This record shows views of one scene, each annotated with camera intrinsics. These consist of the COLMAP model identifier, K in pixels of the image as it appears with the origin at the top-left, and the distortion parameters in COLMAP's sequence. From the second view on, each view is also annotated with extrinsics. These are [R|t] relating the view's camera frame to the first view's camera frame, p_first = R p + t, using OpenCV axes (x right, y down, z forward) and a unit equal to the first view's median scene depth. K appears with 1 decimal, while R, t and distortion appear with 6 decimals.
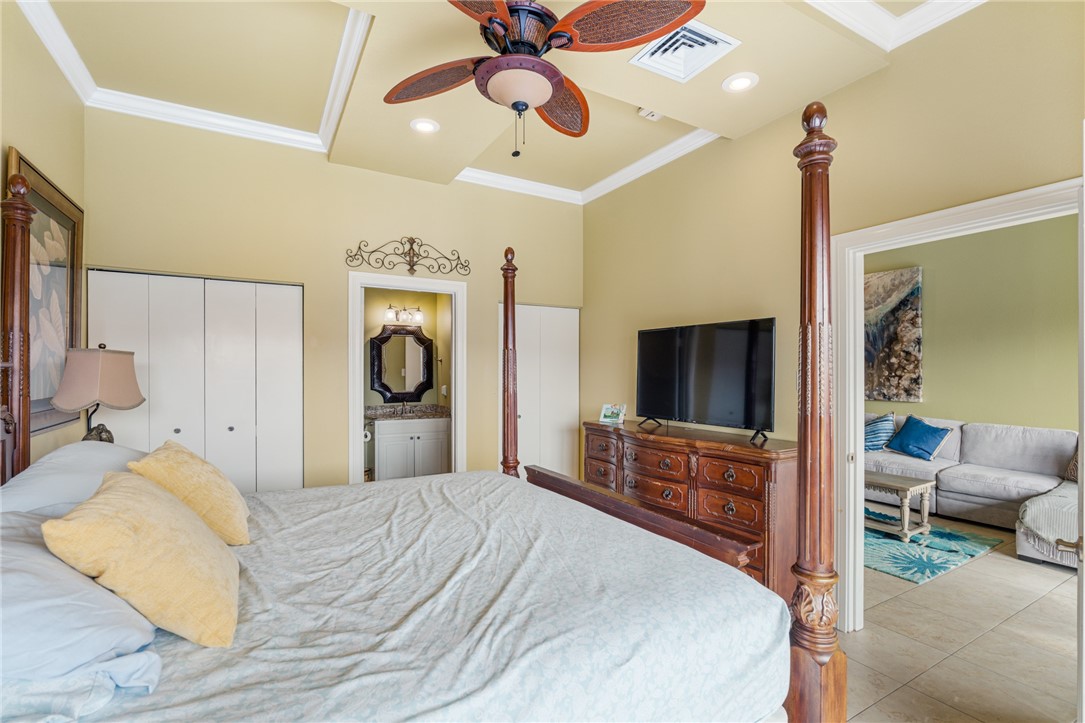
lens RADIAL K [[496.2, 0, 542.6], [0, 496.2, 367.6], [0, 0, 1]] dist [-0.001431, -0.000012]
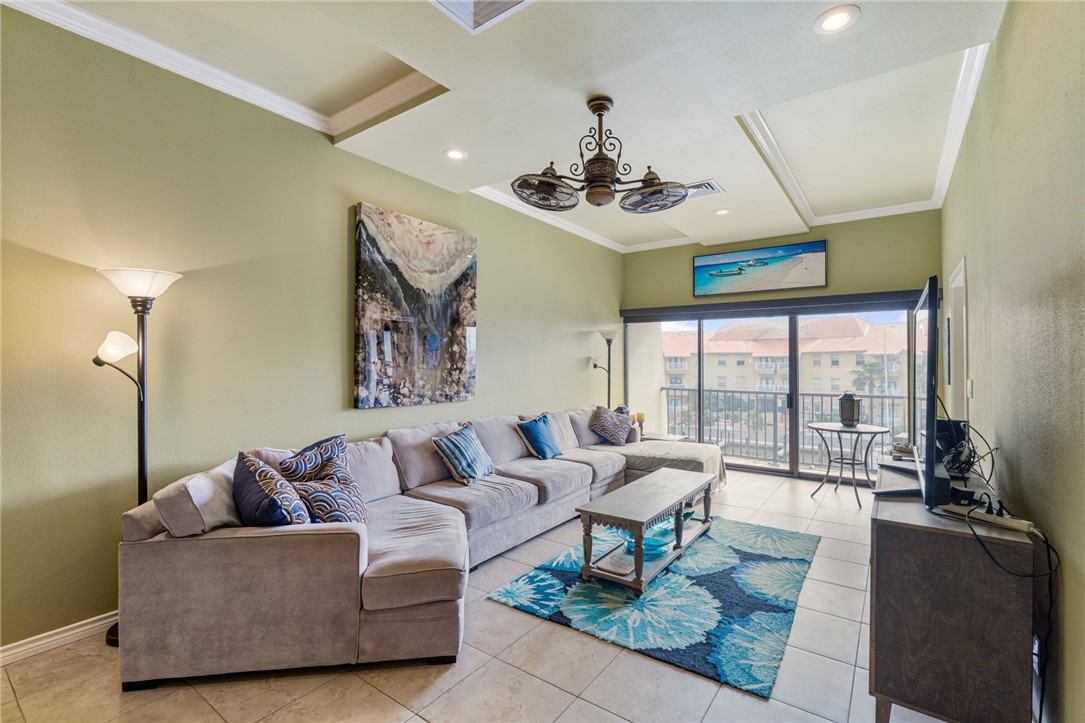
lens RADIAL K [[481.8, 0, 544.1], [0, 481.8, 355.0], [0, 0, 1]] dist [-0.009061, 0.000444]
pose [[-0.408309, 0.016748, 0.912690, -0.024431], [-0.003722, 0.999793, -0.020011, 0.010337], [-0.912836, -0.011568, -0.408162, 1.223742]]
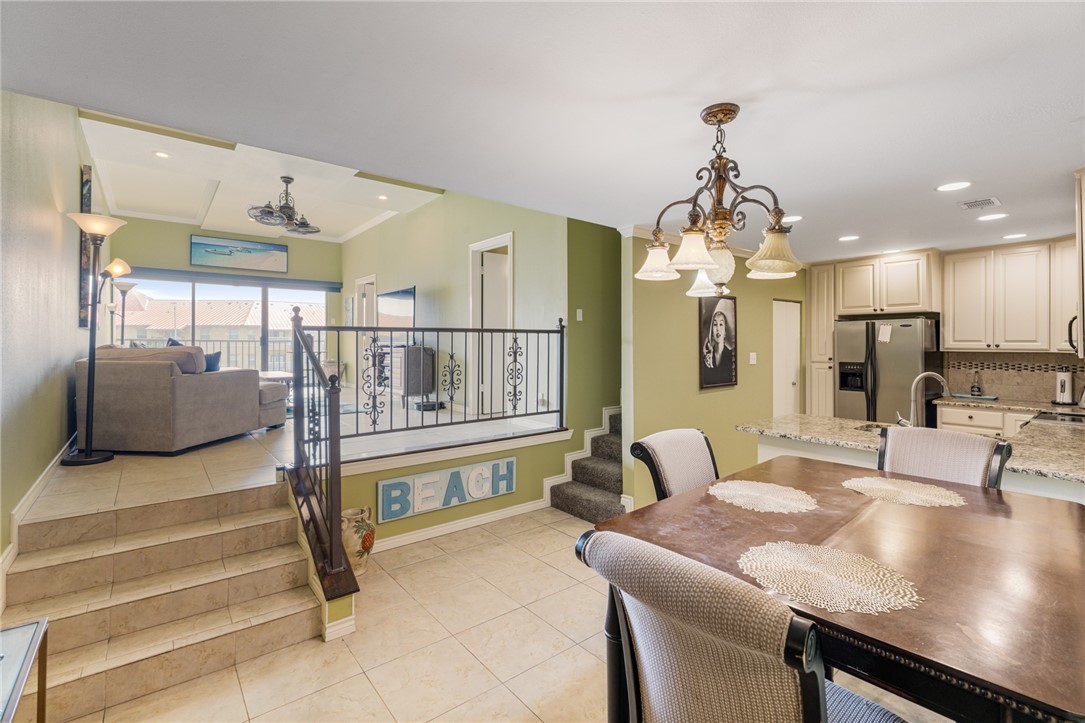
lens RADIAL K [[487.4, 0, 538.6], [0, 487.4, 340.4], [0, 0, 1]] dist [-0.007407, 0.000228]
pose [[-0.988142, 0.000895, -0.153541, 0.032291], [0.001816, 0.999981, -0.005861, 0.096581], [0.153532, -0.006071, -0.988125, 2.121842]]
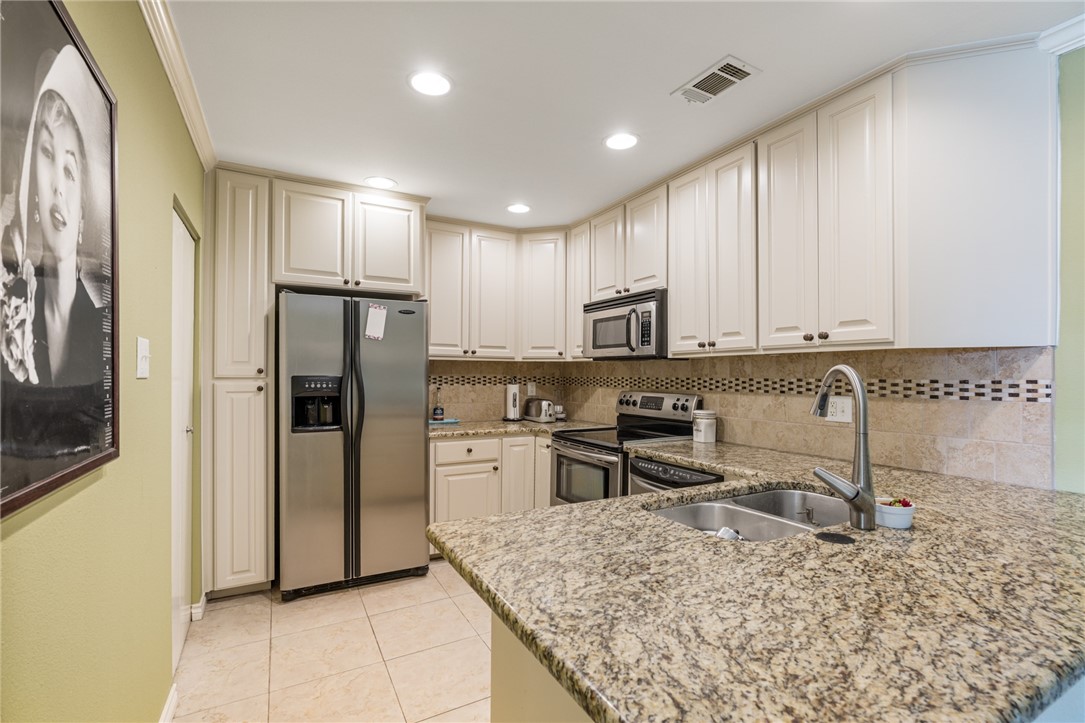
lens RADIAL K [[482.3, 0, 539.8], [0, 482.3, 383.8], [0, 0, 1]] dist [-0.016097, -0.000078]
pose [[-0.028387, 0.013055, -0.999512, -0.252965], [0.000468, 0.999915, 0.013047, 0.137707], [0.999597, -0.000098, -0.028391, 1.495858]]
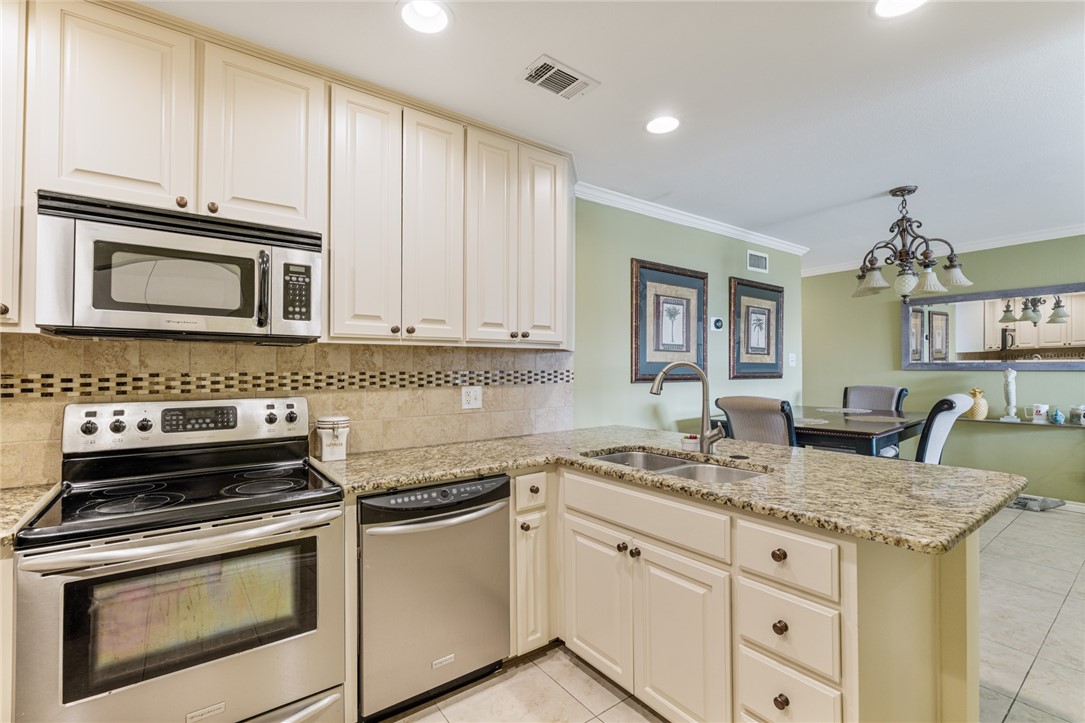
lens RADIAL K [[482.7, 0, 538.5], [0, 482.7, 368.3], [0, 0, 1]] dist [-0.004434, -0.000041]
pose [[0.993979, -0.008224, 0.109263, -0.652402], [0.007873, 0.999962, 0.003643, 0.135113], [-0.109289, -0.002761, 0.994006, 1.265018]]
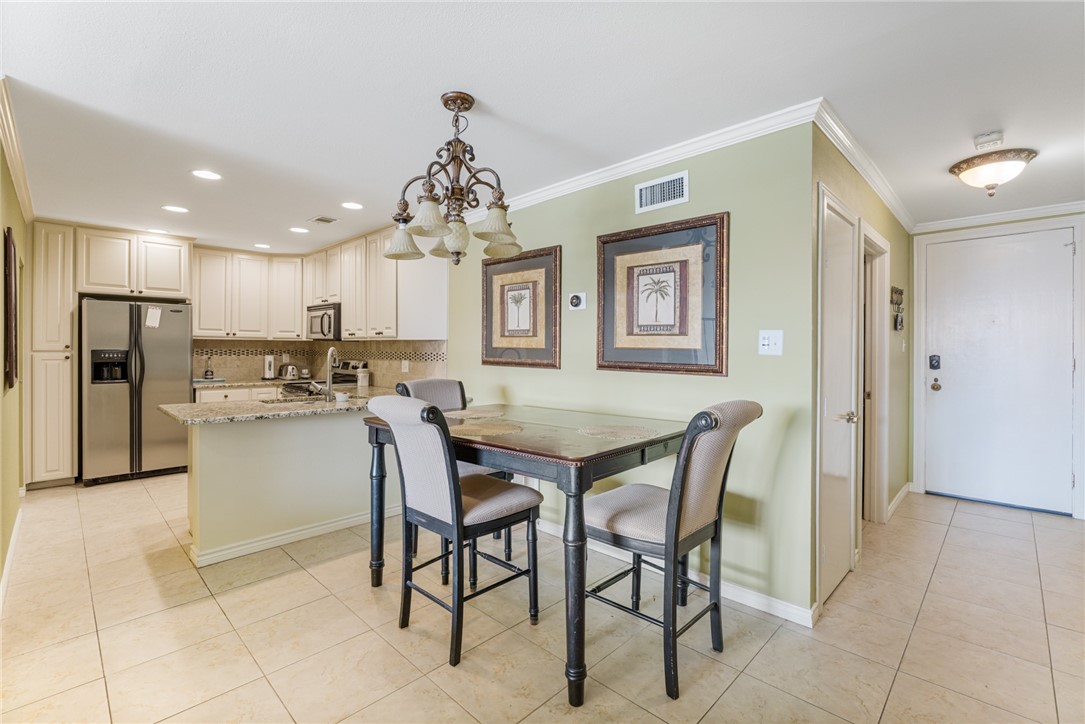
lens RADIAL K [[481.8, 0, 544.1], [0, 481.8, 355.5], [0, 0, 1]] dist [-0.009061, 0.000444]
pose [[0.269990, 0.012327, -0.962784, 0.243076], [-0.002440, 0.999924, 0.012119, 0.134003], [0.962860, -0.000923, 0.270000, 1.744455]]
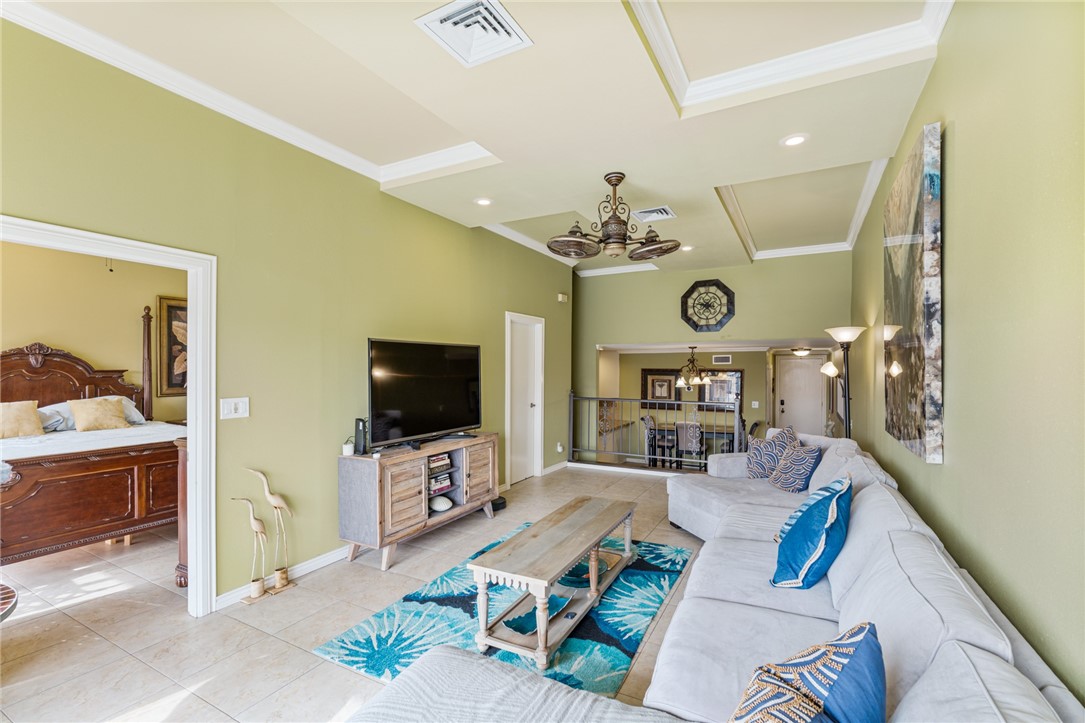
lens RADIAL K [[482.7, 0, 538.5], [0, 482.7, 368.3], [0, 0, 1]] dist [-0.004434, -0.000041]
pose [[0.519625, 0.003005, -0.854389, 0.929109], [0.001191, 0.999990, 0.004241, -0.008823], [0.854393, -0.003221, 0.519617, 0.529945]]
